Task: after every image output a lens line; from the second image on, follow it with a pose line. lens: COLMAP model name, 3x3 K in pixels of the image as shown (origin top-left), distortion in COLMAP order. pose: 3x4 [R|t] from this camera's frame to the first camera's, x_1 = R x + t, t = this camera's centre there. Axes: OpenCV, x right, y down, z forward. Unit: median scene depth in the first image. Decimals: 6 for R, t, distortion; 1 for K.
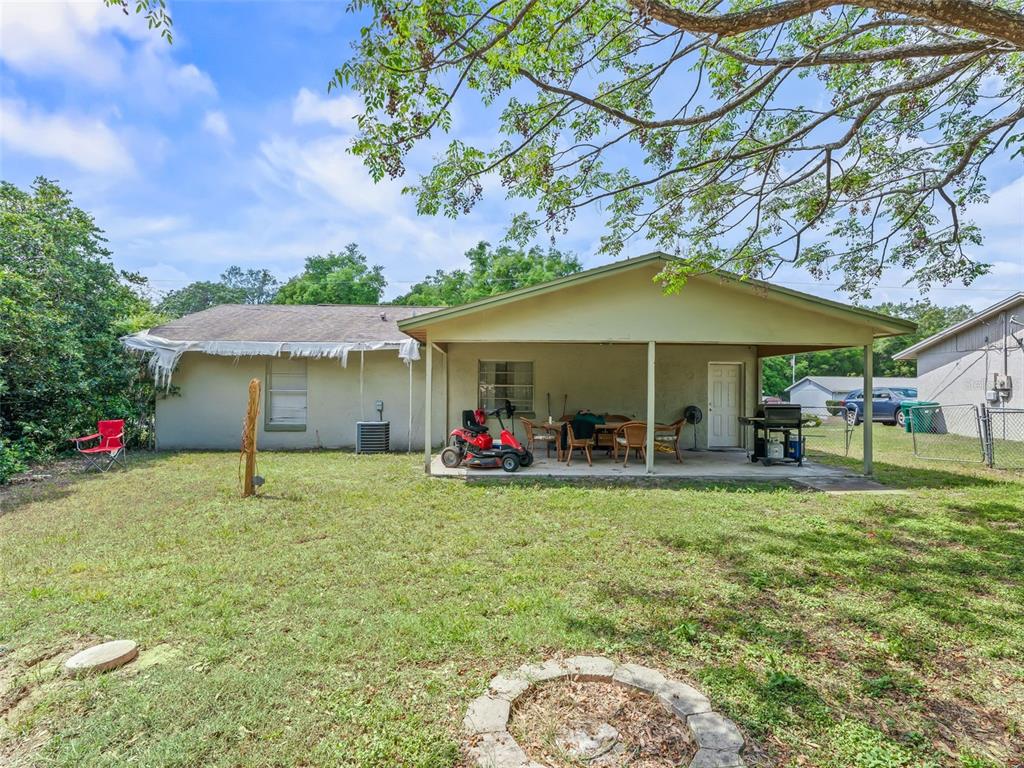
lens RADIAL K [[539.6, 0, 507.1], [0, 539.6, 382.3], [0, 0, 1]] dist [0.012164, 0.000120]
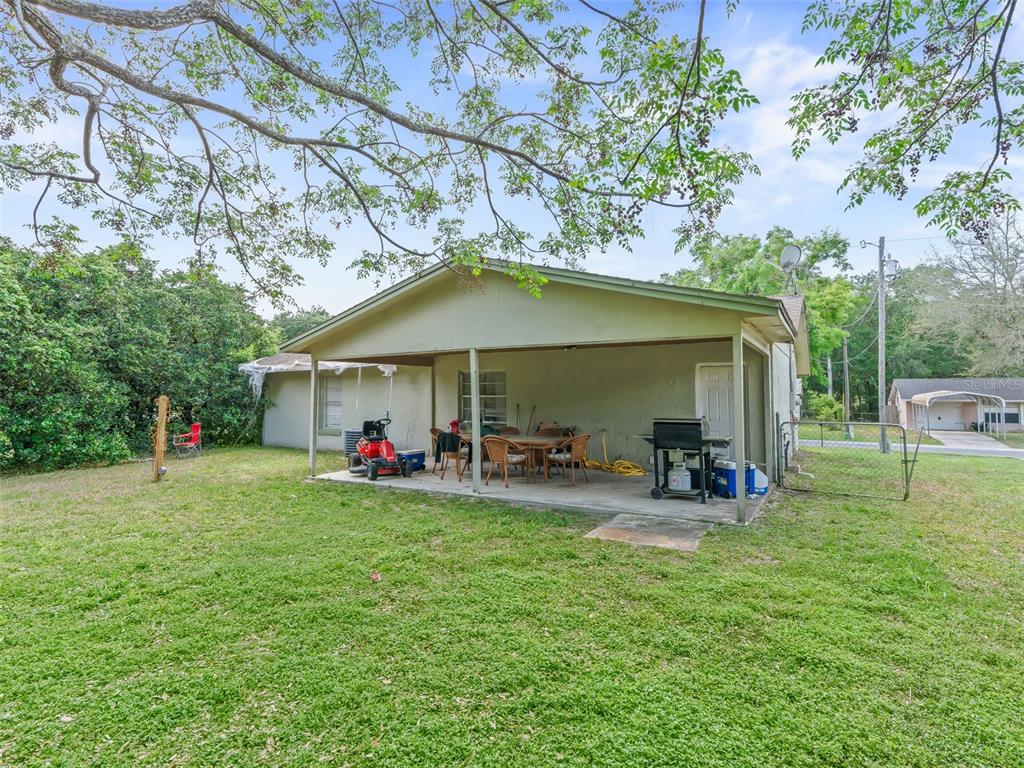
lens RADIAL K [[539.6, 0, 507.1], [0, 539.6, 382.3], [0, 0, 1]] dist [0.012164, 0.000120]
pose [[0.845705, -0.020629, -0.533252, 0.578437], [0.013497, 0.999760, -0.017271, -0.001404], [0.533480, 0.007408, 0.845780, 0.184800]]
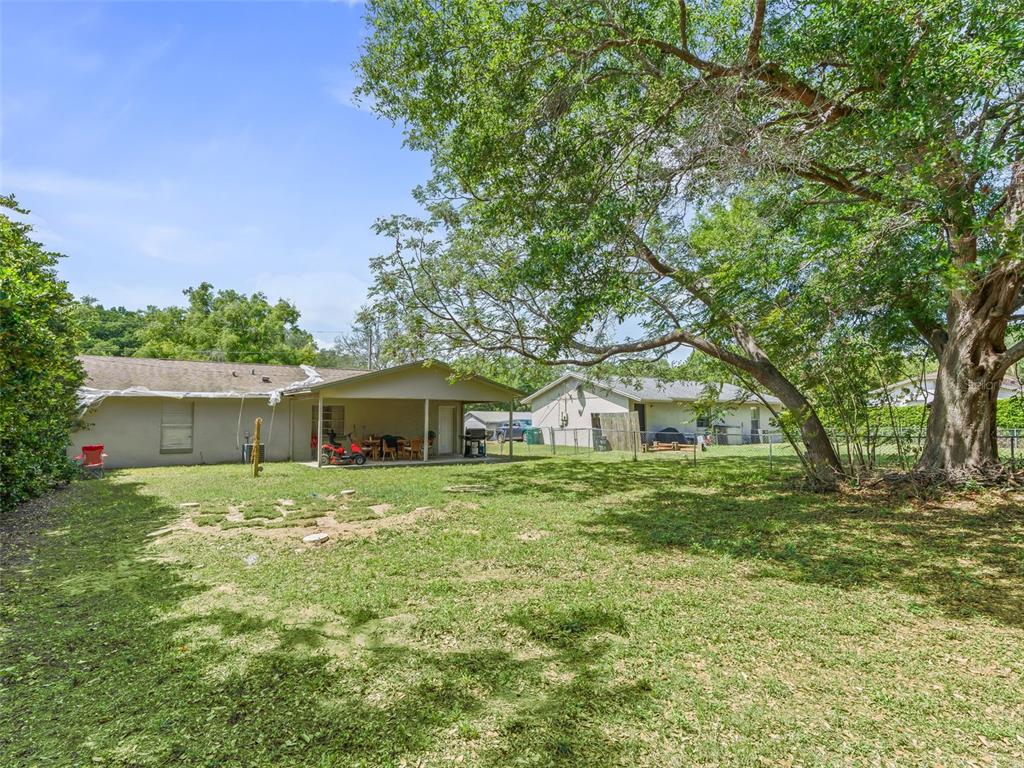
lens RADIAL K [[539.6, 0, 507.1], [0, 539.6, 382.3], [0, 0, 1]] dist [0.012164, 0.000120]
pose [[0.833031, 0.032523, 0.552269, -0.466077], [0.001072, 0.998174, -0.060400, -0.009980], [-0.553225, 0.050907, 0.831475, -0.680049]]
